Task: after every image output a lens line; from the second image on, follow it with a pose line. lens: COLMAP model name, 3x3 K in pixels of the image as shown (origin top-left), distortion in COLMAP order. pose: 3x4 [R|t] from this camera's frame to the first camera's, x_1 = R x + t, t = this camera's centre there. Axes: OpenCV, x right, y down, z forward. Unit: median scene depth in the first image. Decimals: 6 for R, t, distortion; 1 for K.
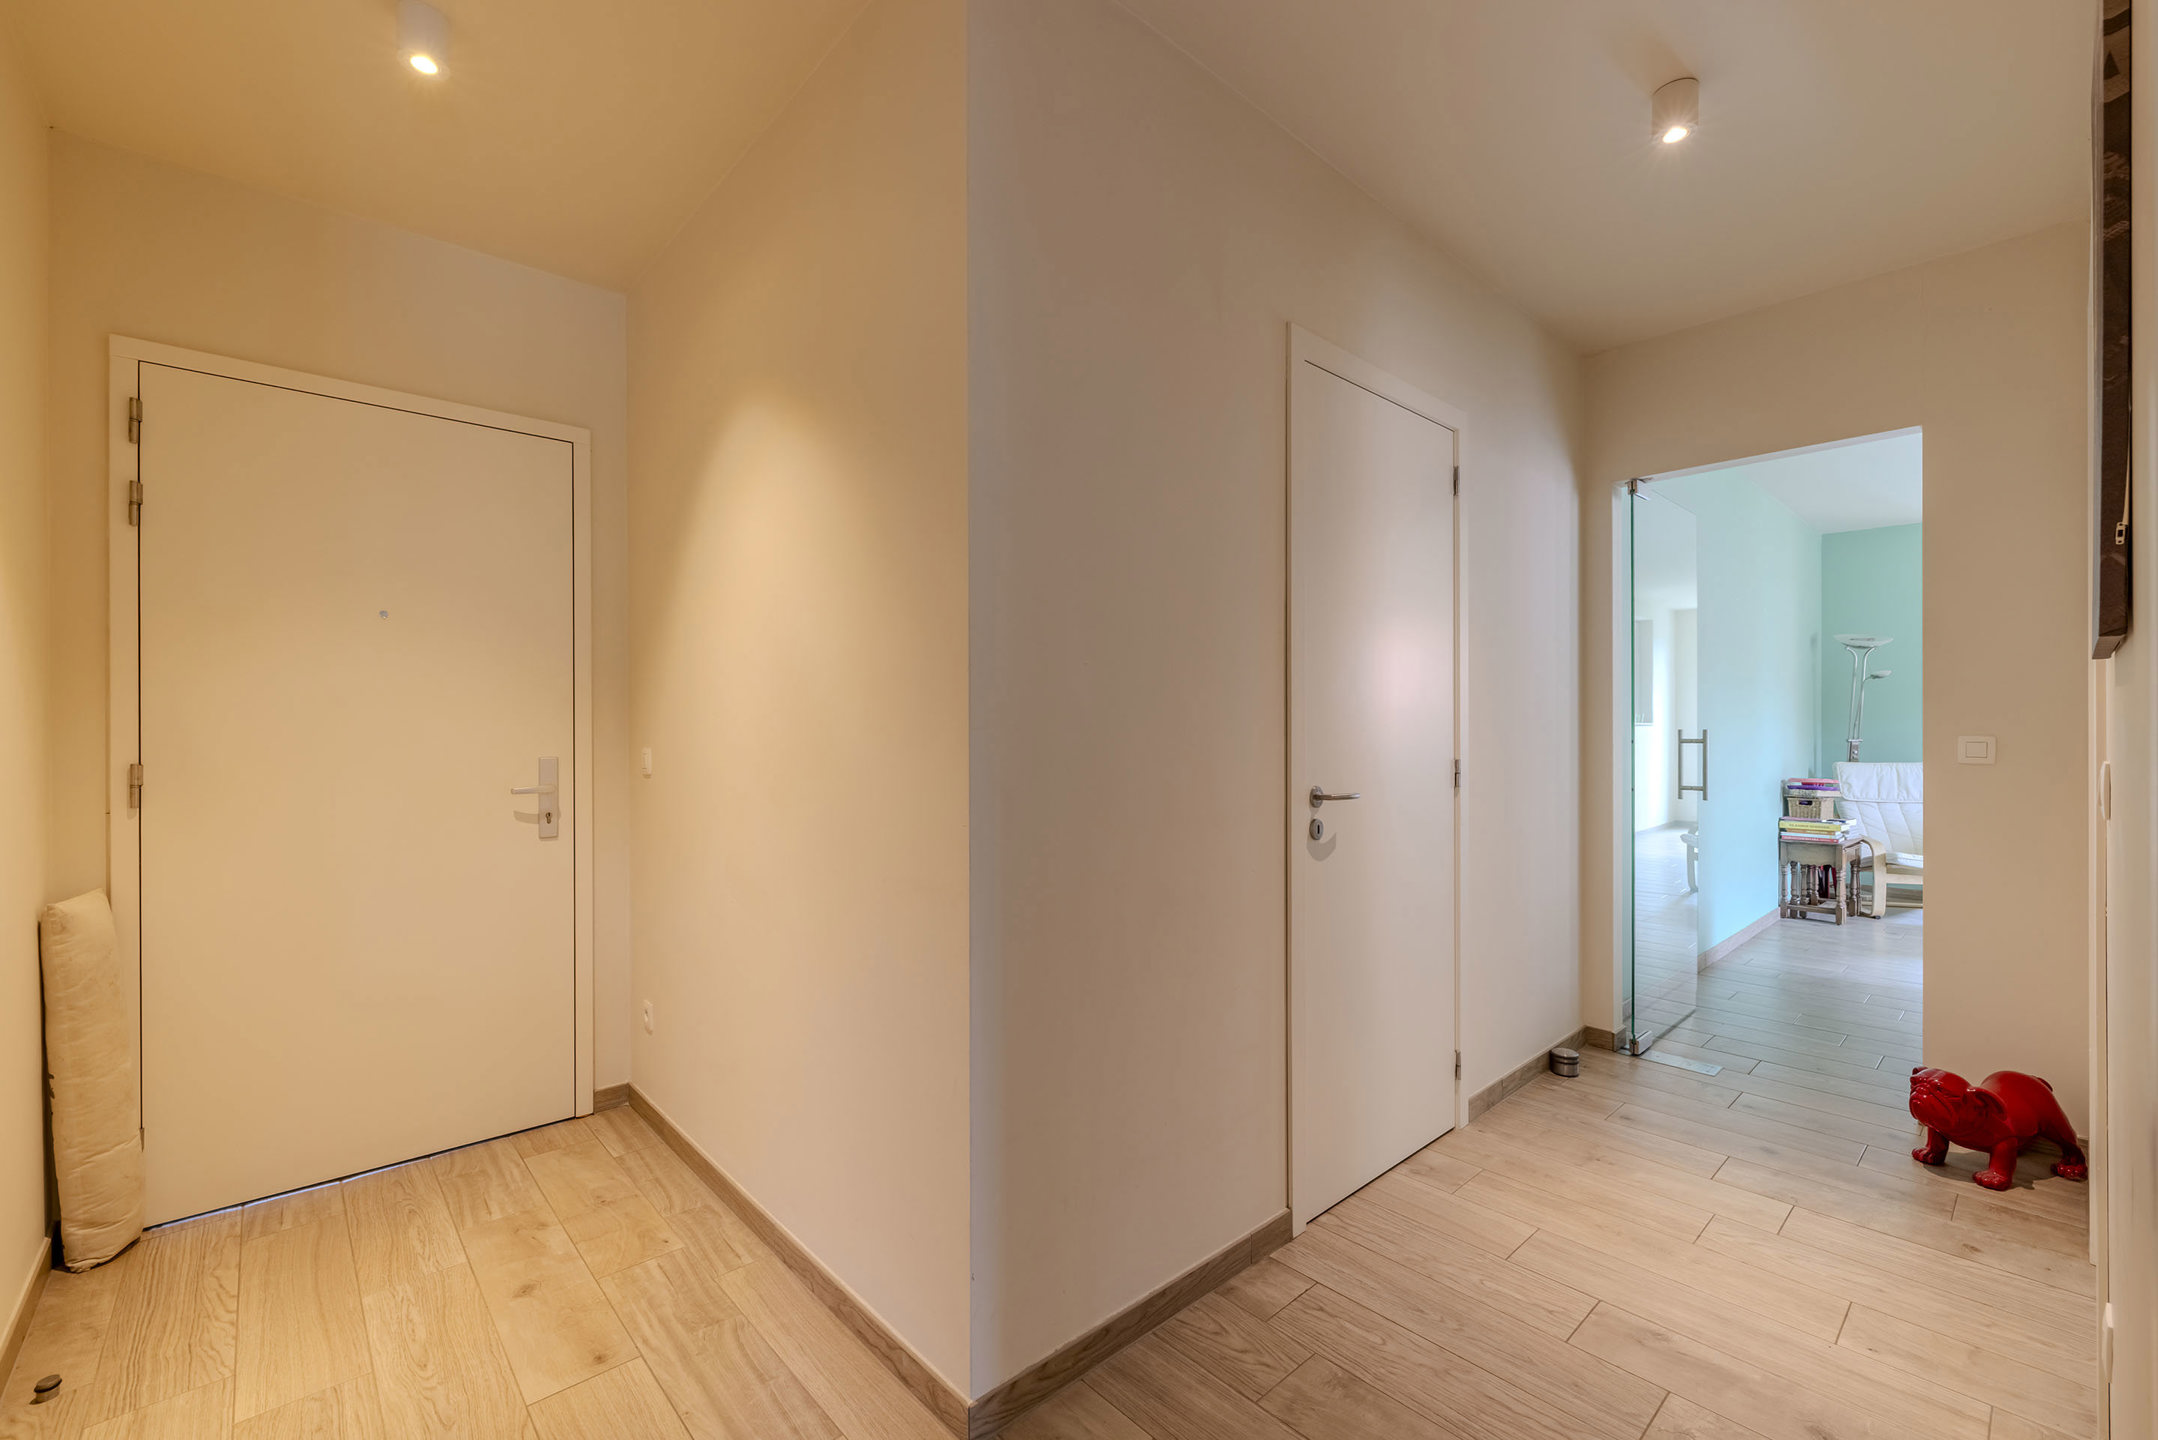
lens RADIAL K [[899.7, 0, 1085.7], [0, 899.7, 725.2], [0, 0, 1]] dist [0.002275, 0.000253]
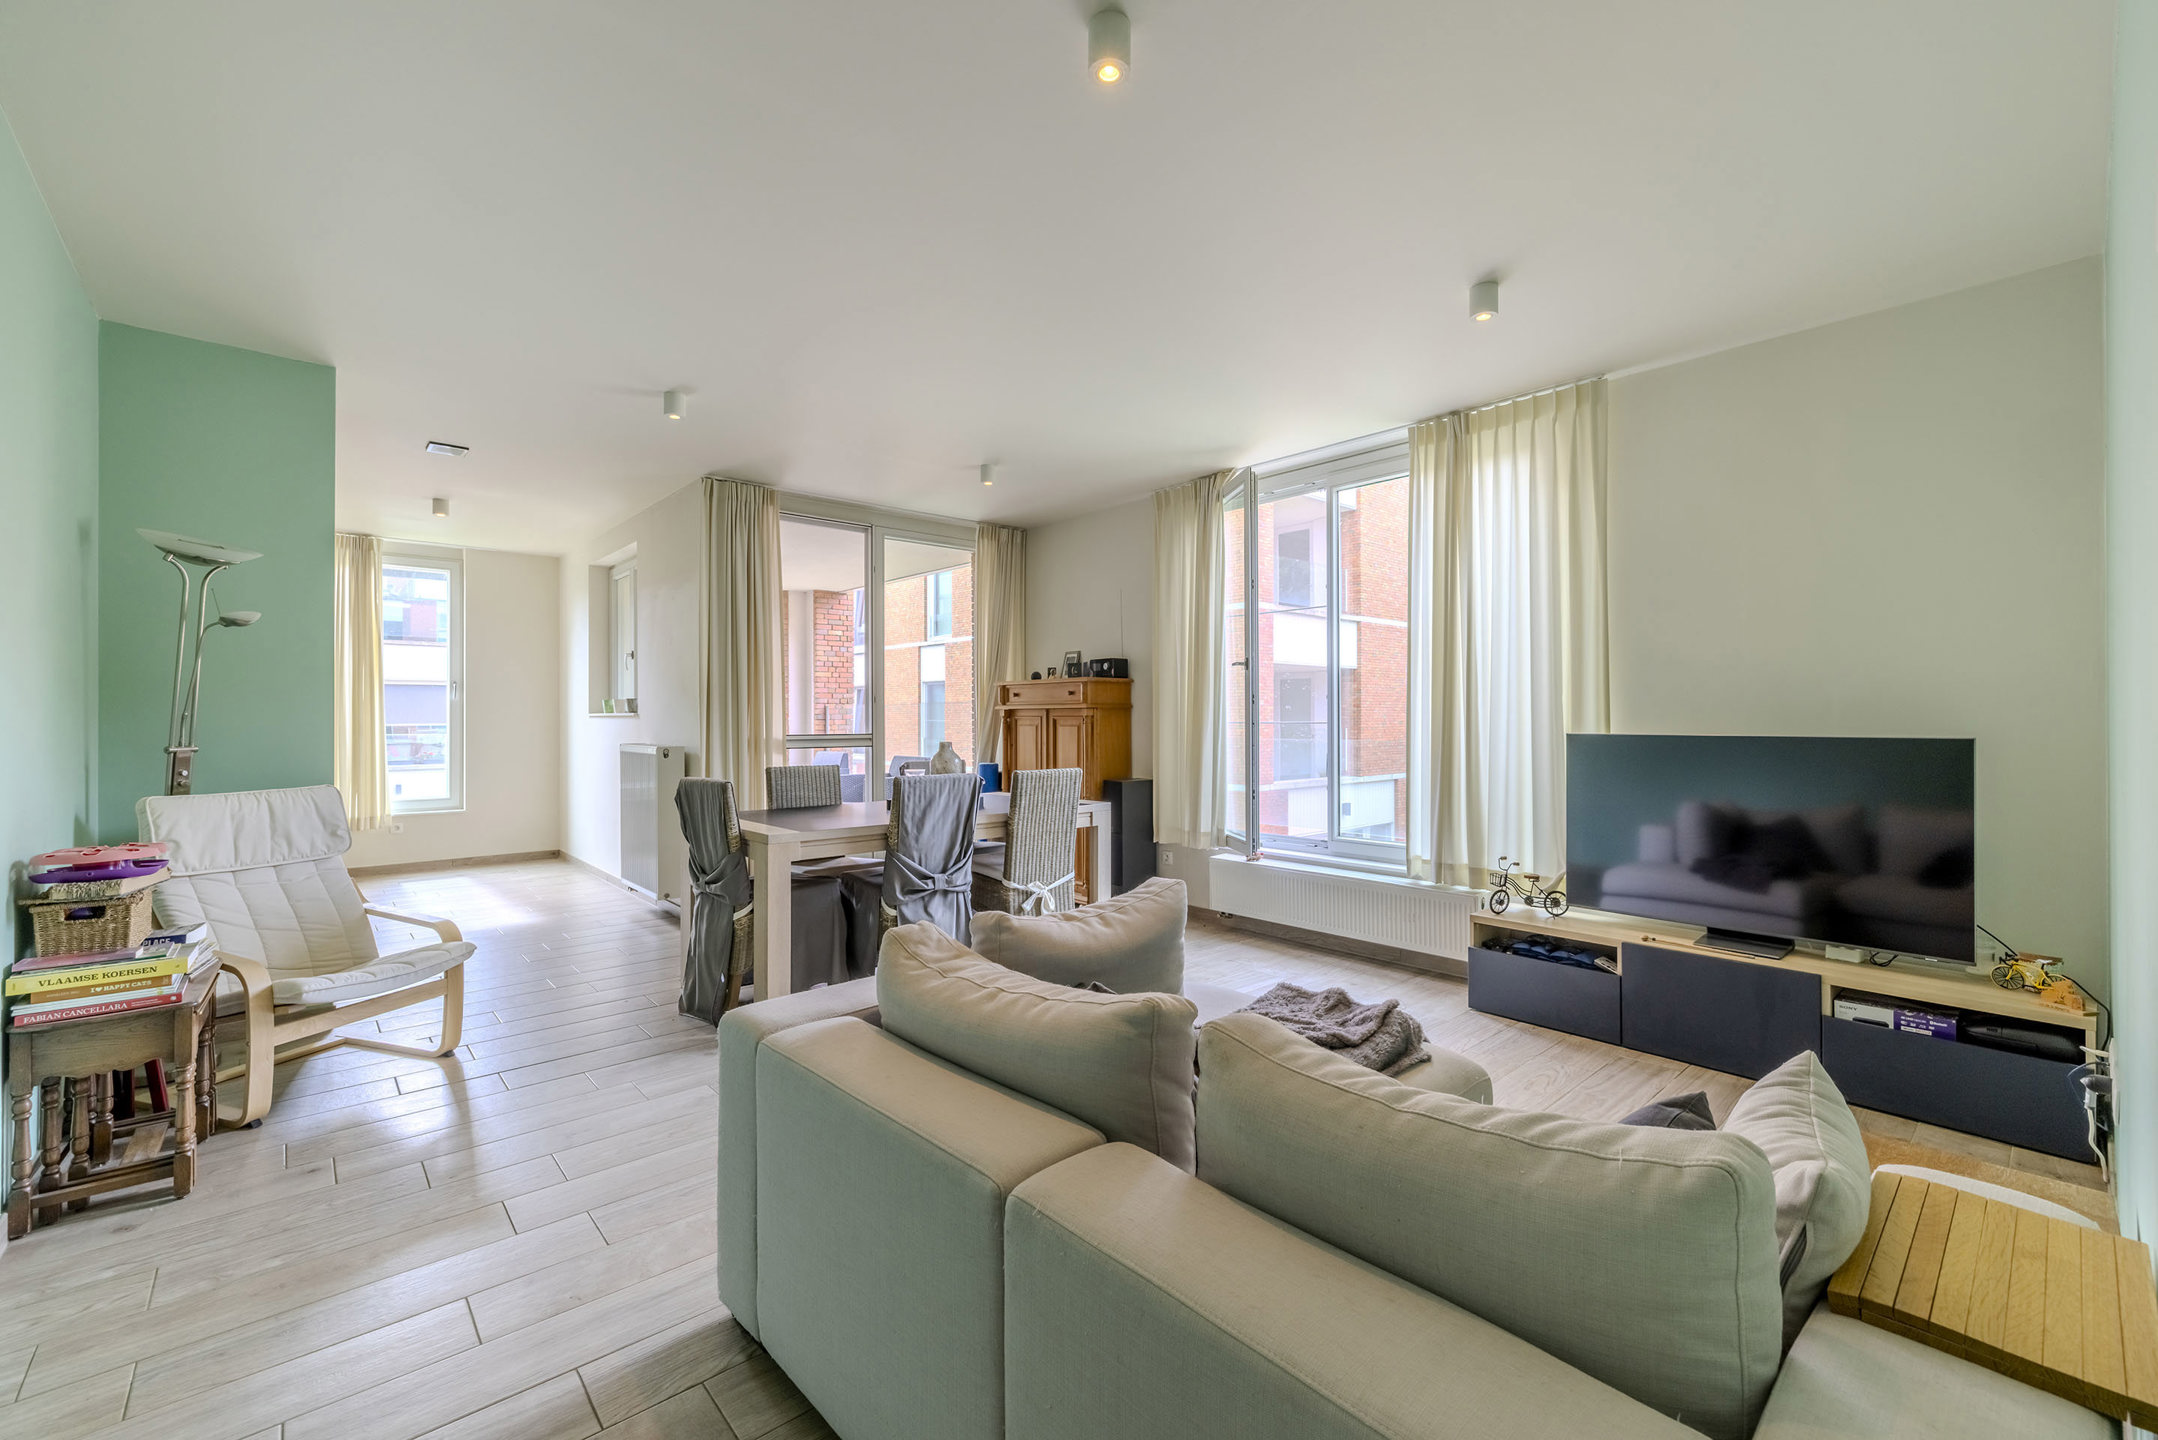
lens RADIAL K [[899.7, 0, 1074.3], [0, 899.7, 709.8], [0, 0, 1]] dist [0.002275, 0.000253]
pose [[0.015196, 0.003114, 0.999880, 0.401584], [-0.001225, 0.999994, -0.003095, -0.004161], [-0.999884, -0.001178, 0.015199, 0.550751]]
